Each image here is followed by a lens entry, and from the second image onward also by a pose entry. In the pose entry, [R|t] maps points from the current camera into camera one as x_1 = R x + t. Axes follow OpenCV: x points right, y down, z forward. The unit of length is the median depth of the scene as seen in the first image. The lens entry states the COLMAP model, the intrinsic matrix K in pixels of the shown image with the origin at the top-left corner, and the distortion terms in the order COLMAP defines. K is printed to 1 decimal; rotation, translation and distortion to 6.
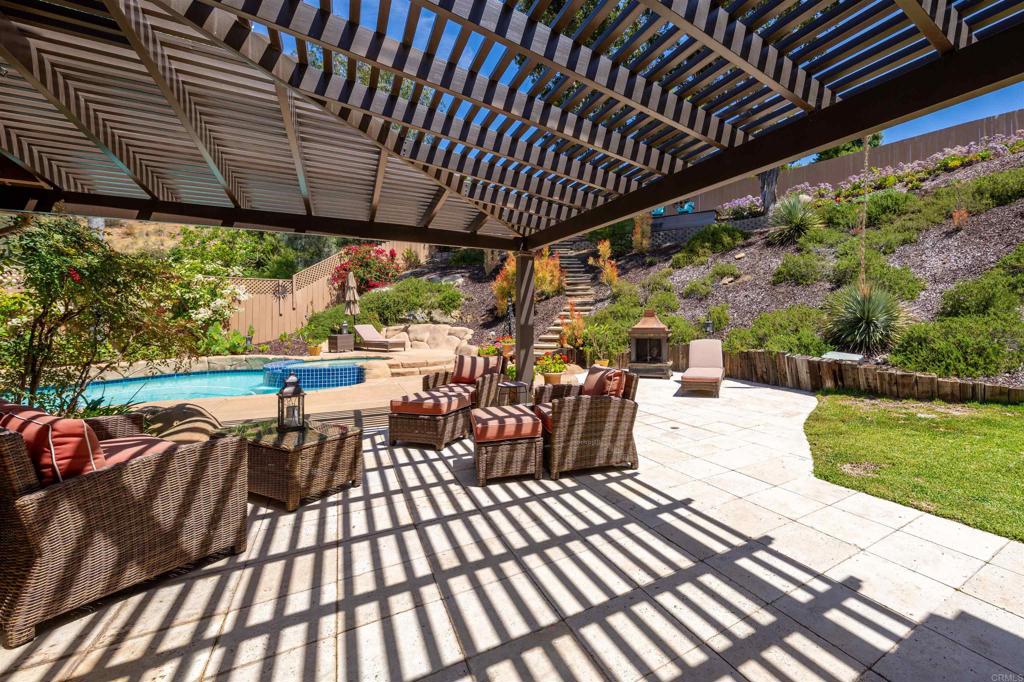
lens RADIAL K [[358.3, 0, 512.0], [0, 358.3, 341.0], [0, 0, 1]] dist [-0.000570, -0.000016]
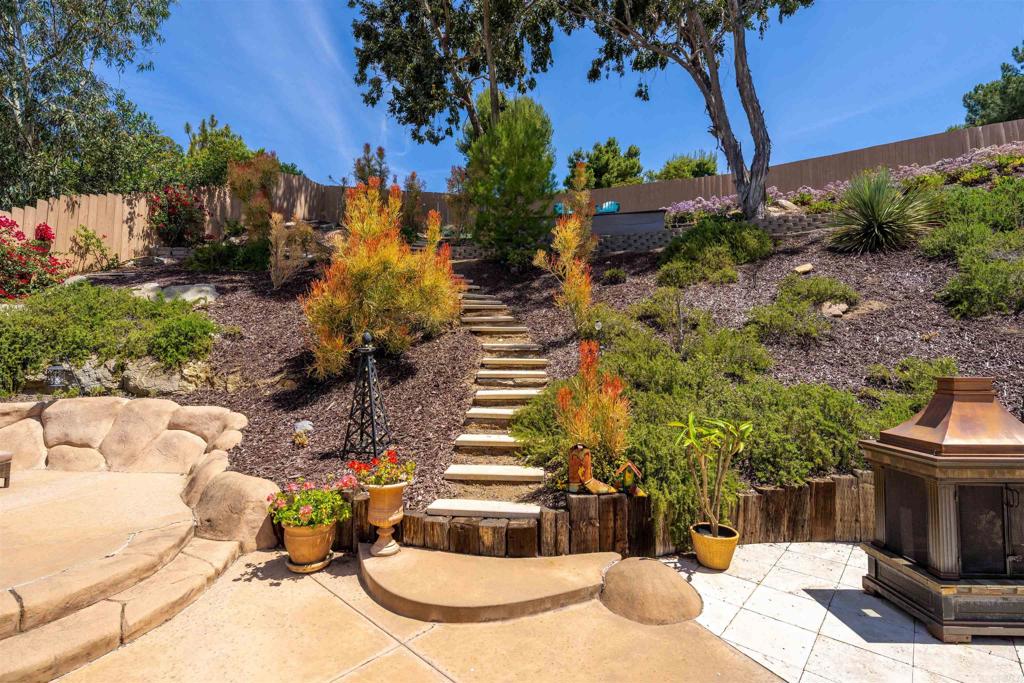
lens RADIAL K [[530.1, 0, 512.0], [0, 530.1, 341.5], [0, 0, 1]] dist [0.001229, 0.000316]
pose [[0.928977, 0.023299, 0.369403, -0.051041], [0.021089, 0.993064, -0.115668, -0.034561], [-0.369536, 0.115243, 0.922042, 0.339096]]
